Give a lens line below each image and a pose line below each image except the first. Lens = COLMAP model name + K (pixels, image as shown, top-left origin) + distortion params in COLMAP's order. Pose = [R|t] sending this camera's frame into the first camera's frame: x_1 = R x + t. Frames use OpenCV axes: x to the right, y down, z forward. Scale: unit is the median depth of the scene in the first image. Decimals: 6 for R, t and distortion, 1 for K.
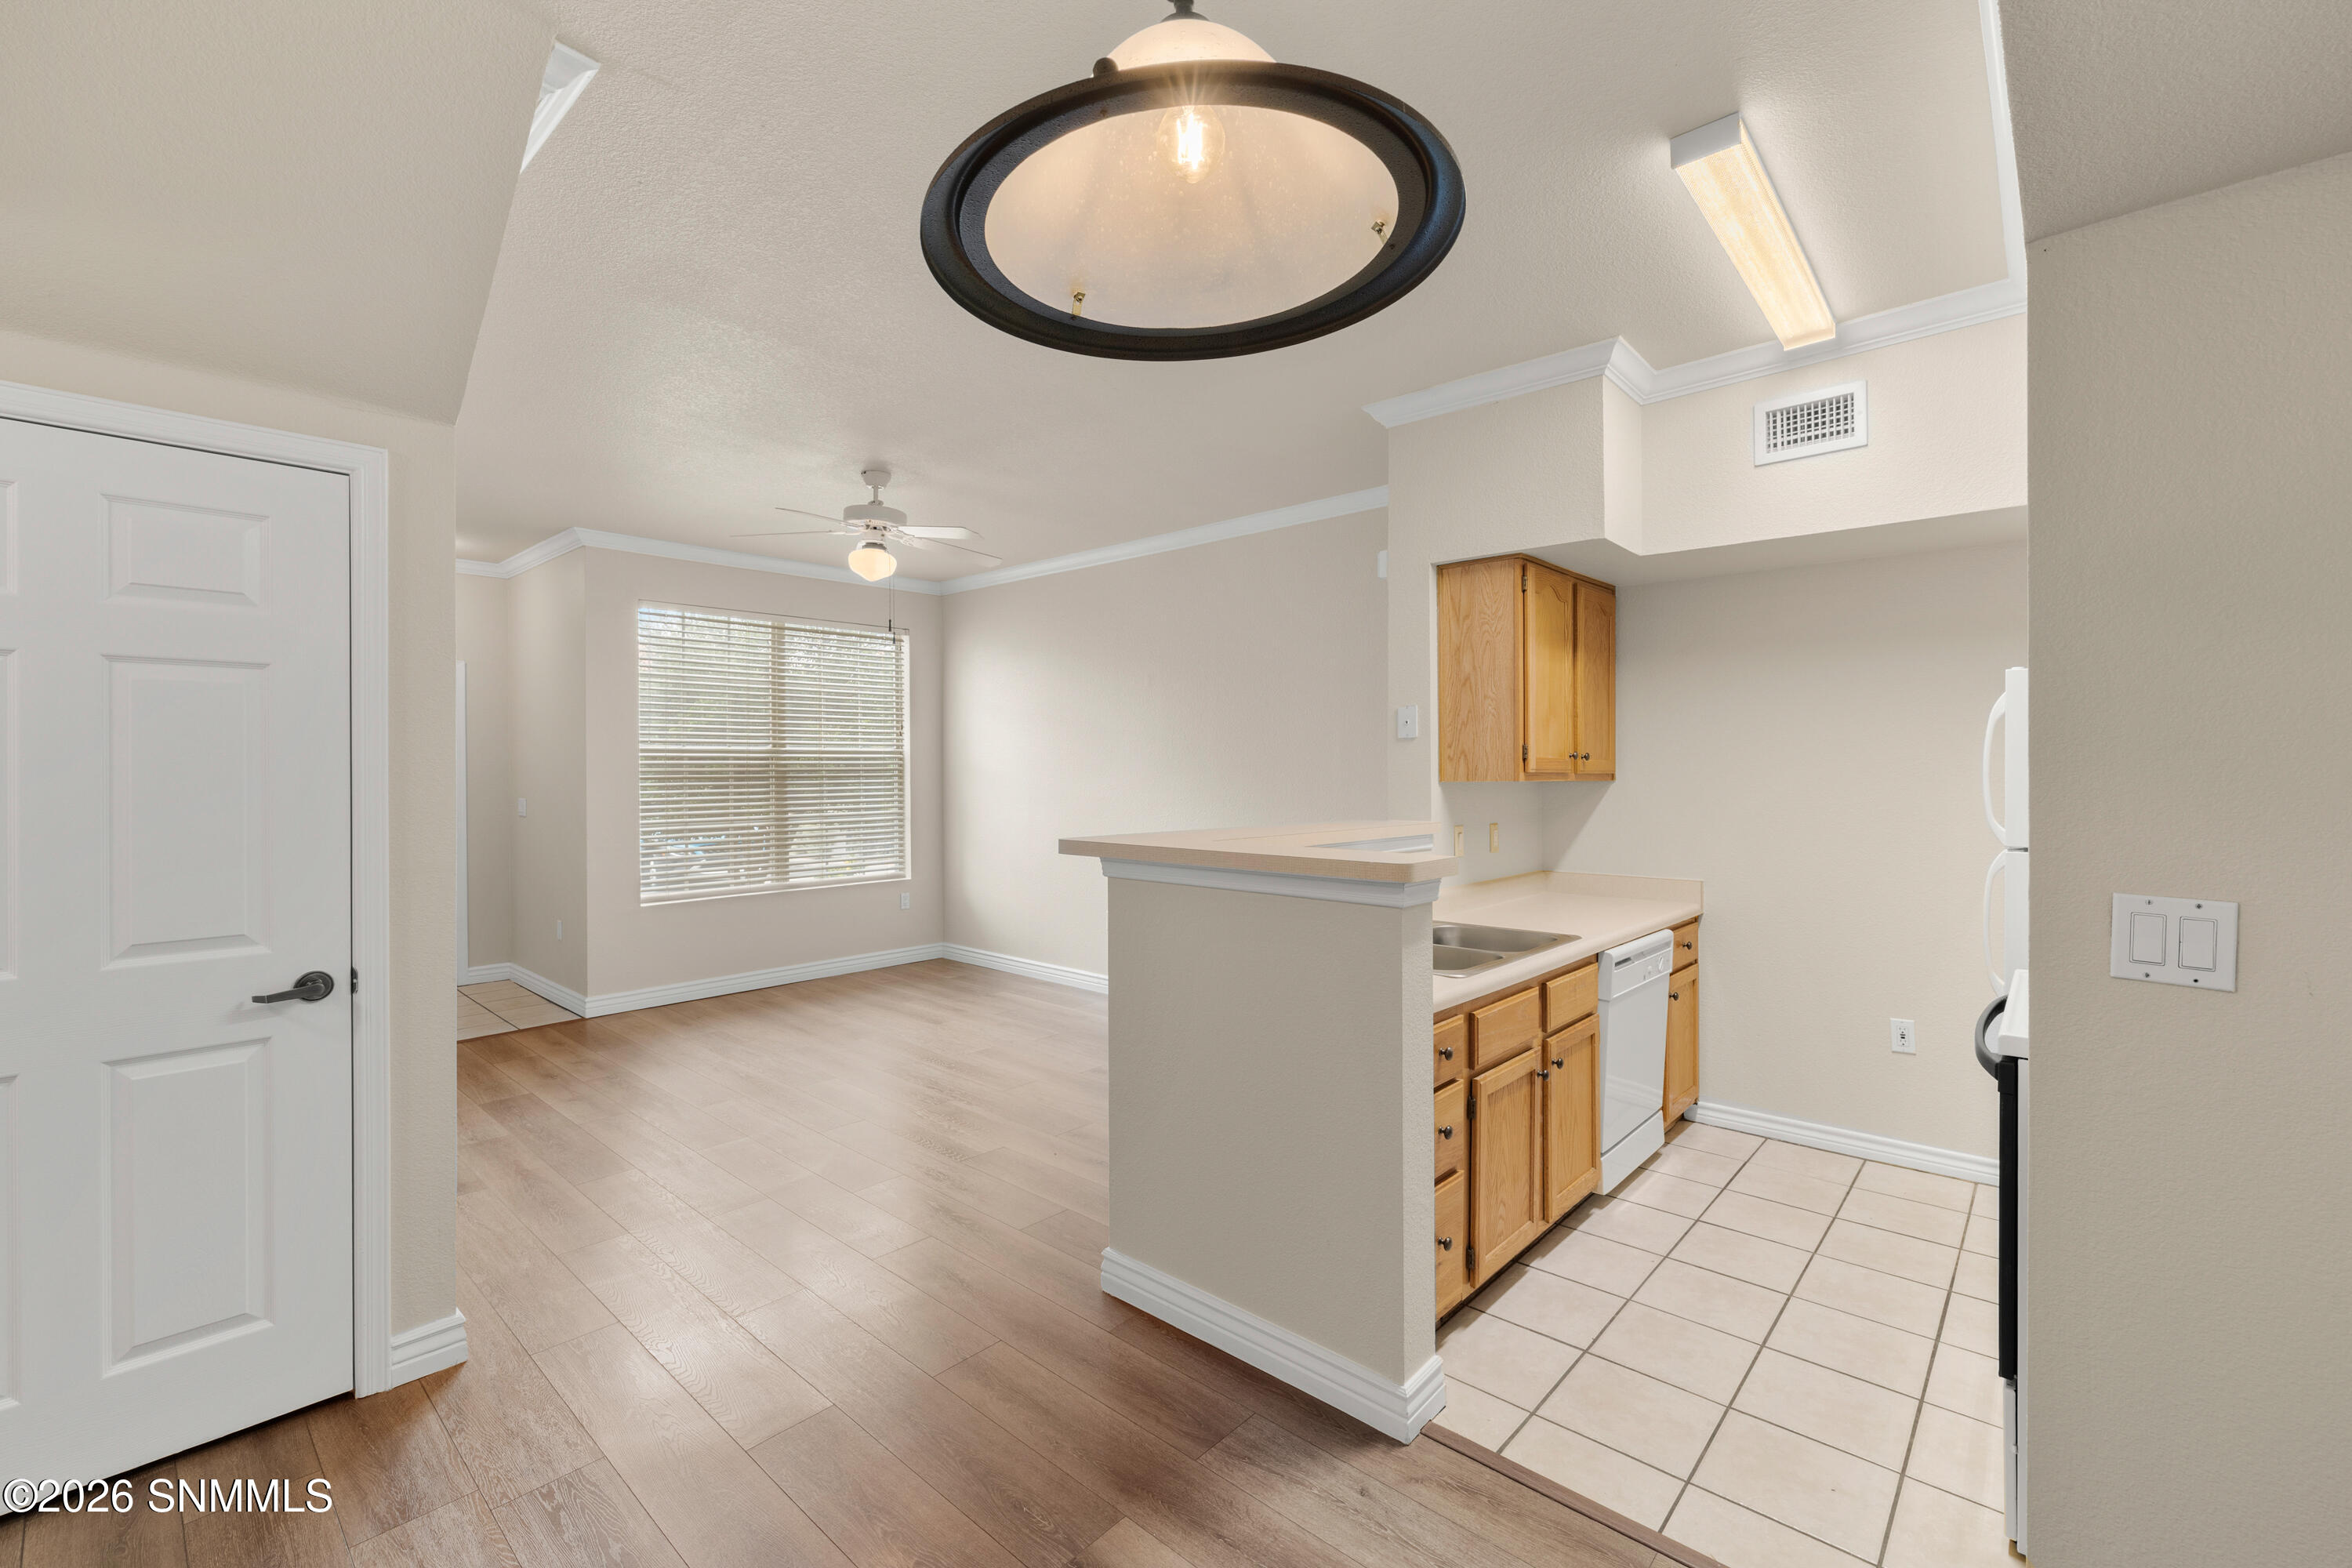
lens RADIAL K [[988.6, 0, 1179.3], [0, 988.6, 773.5], [0, 0, 1]] dist [-0.000845, 0.000039]
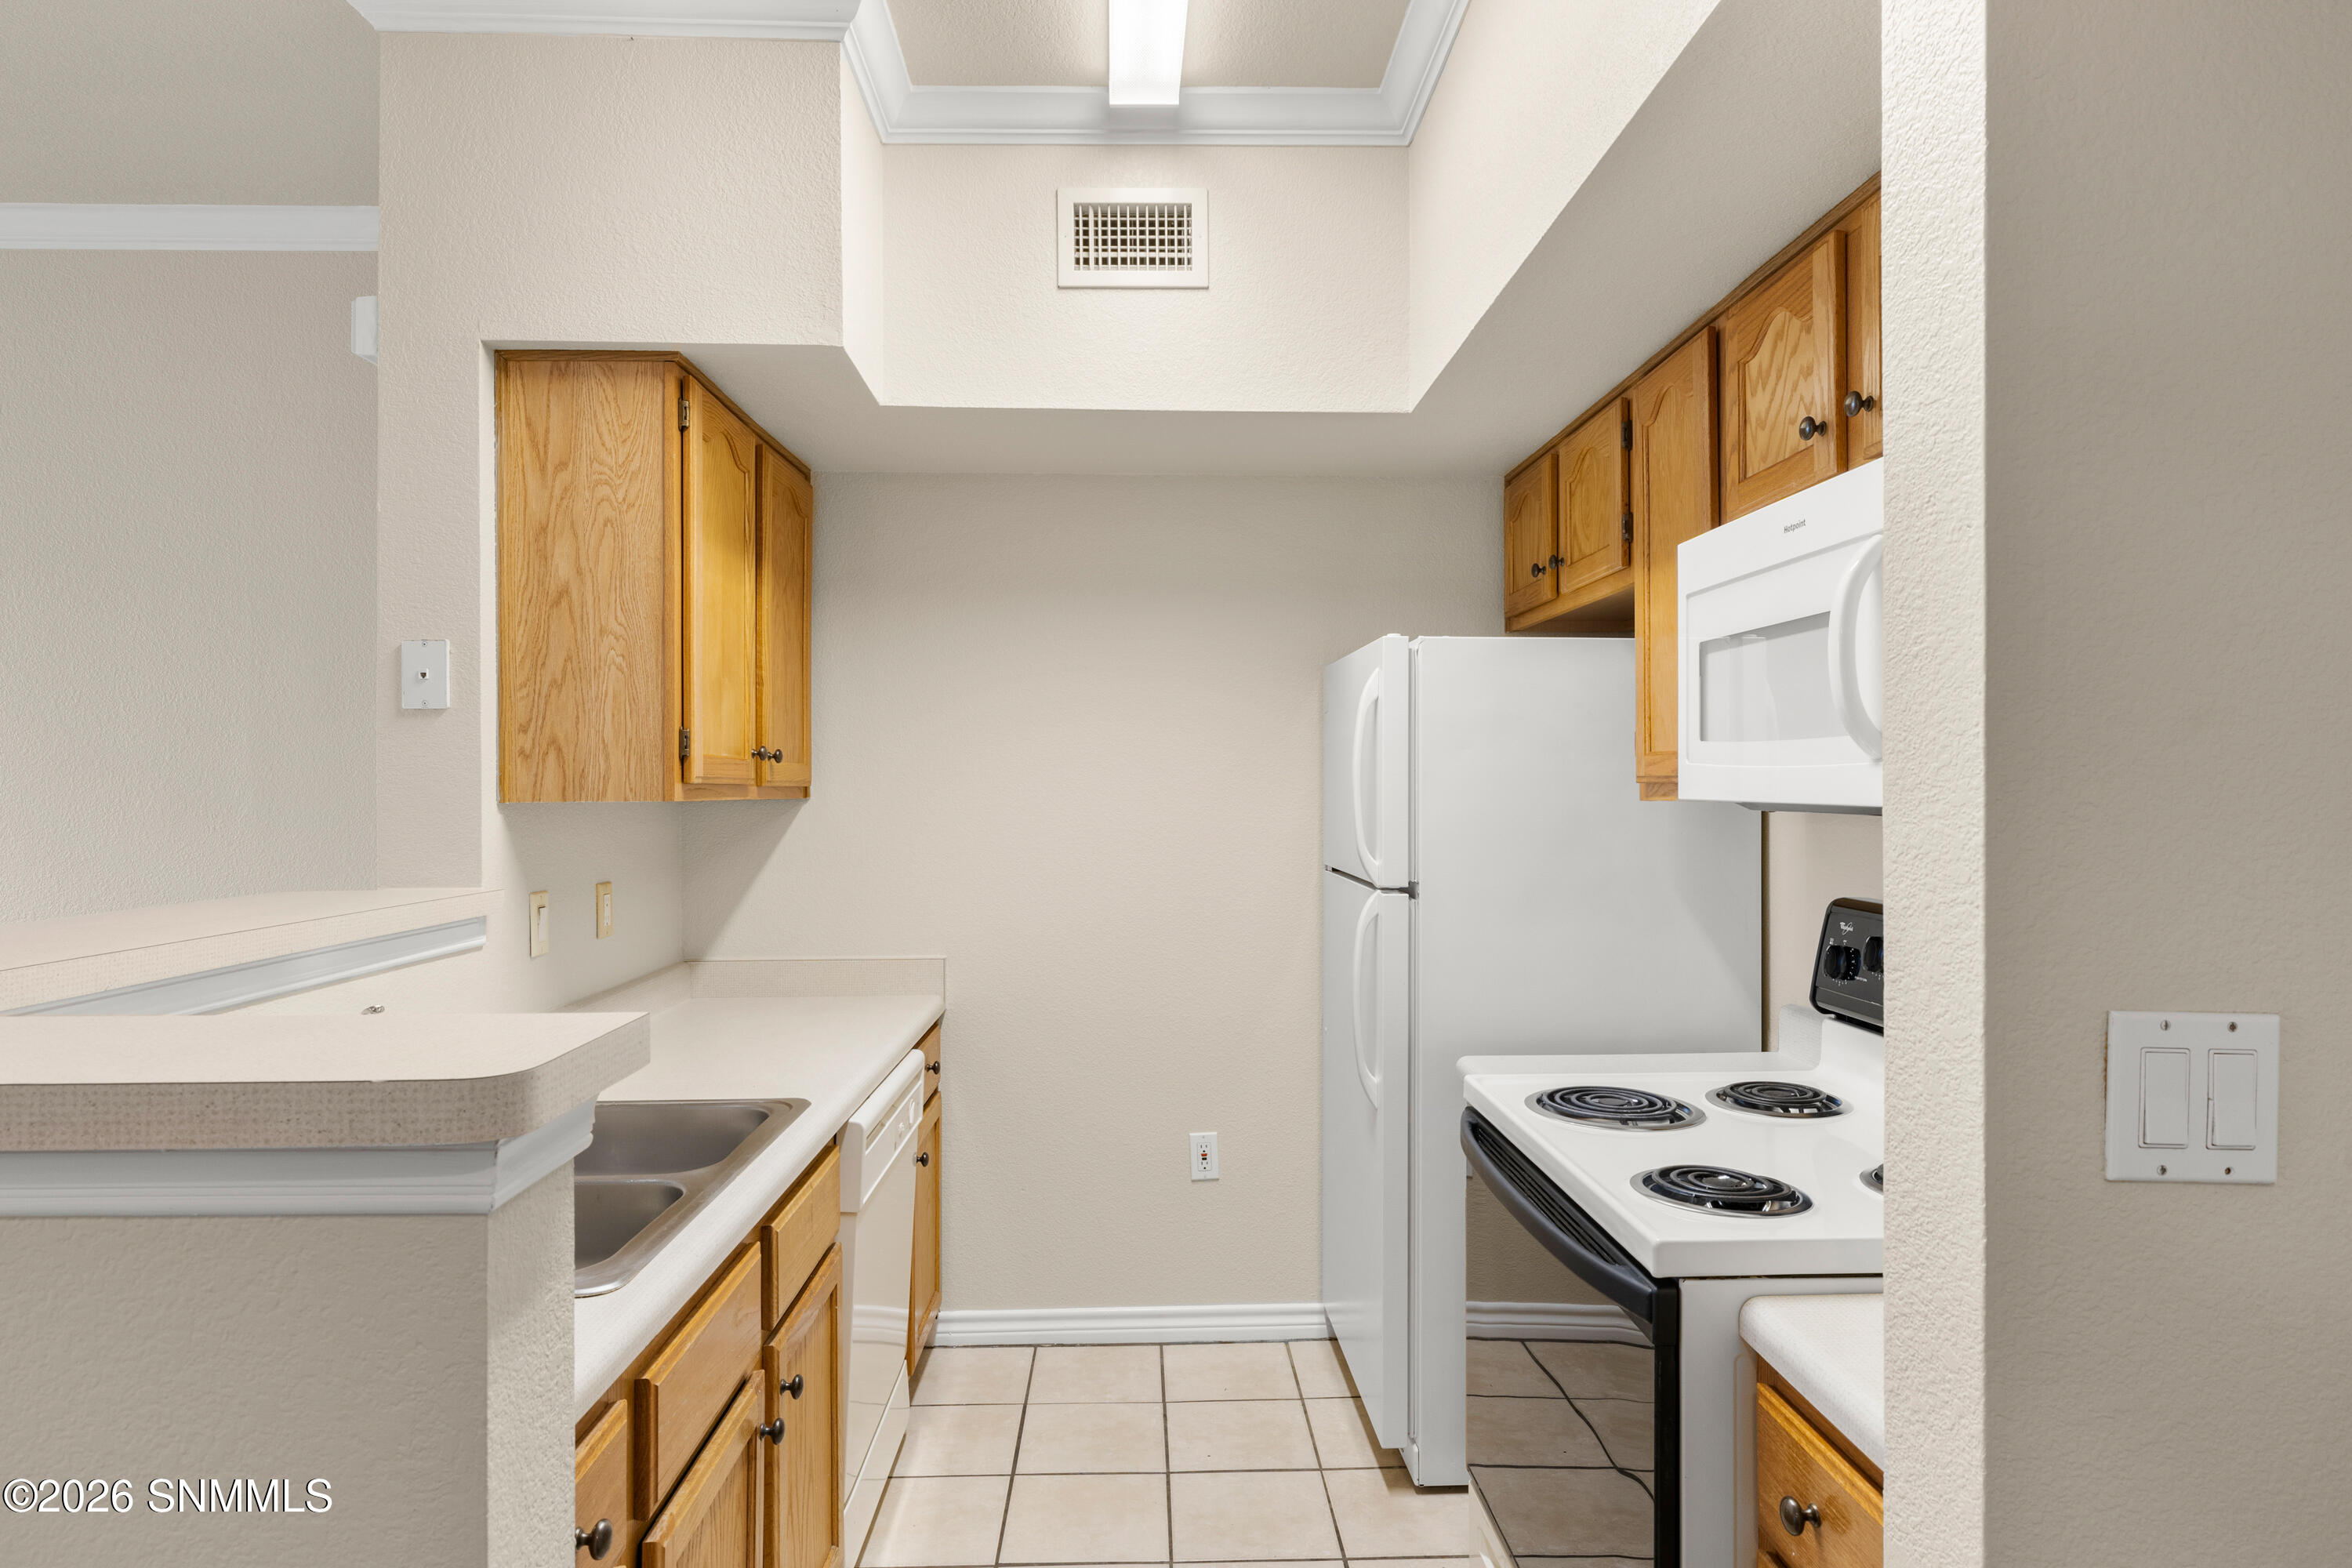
lens RADIAL K [[1332.8, 0, 1175.4], [0, 1332.8, 774.9], [0, 0, 1]] dist [-0.003834, 0.000683]
pose [[0.718809, 0.005041, 0.695189, 0.052297], [0.003293, 0.999938, -0.010655, 0.002635], [-0.695200, 0.009948, 0.718748, 0.320795]]
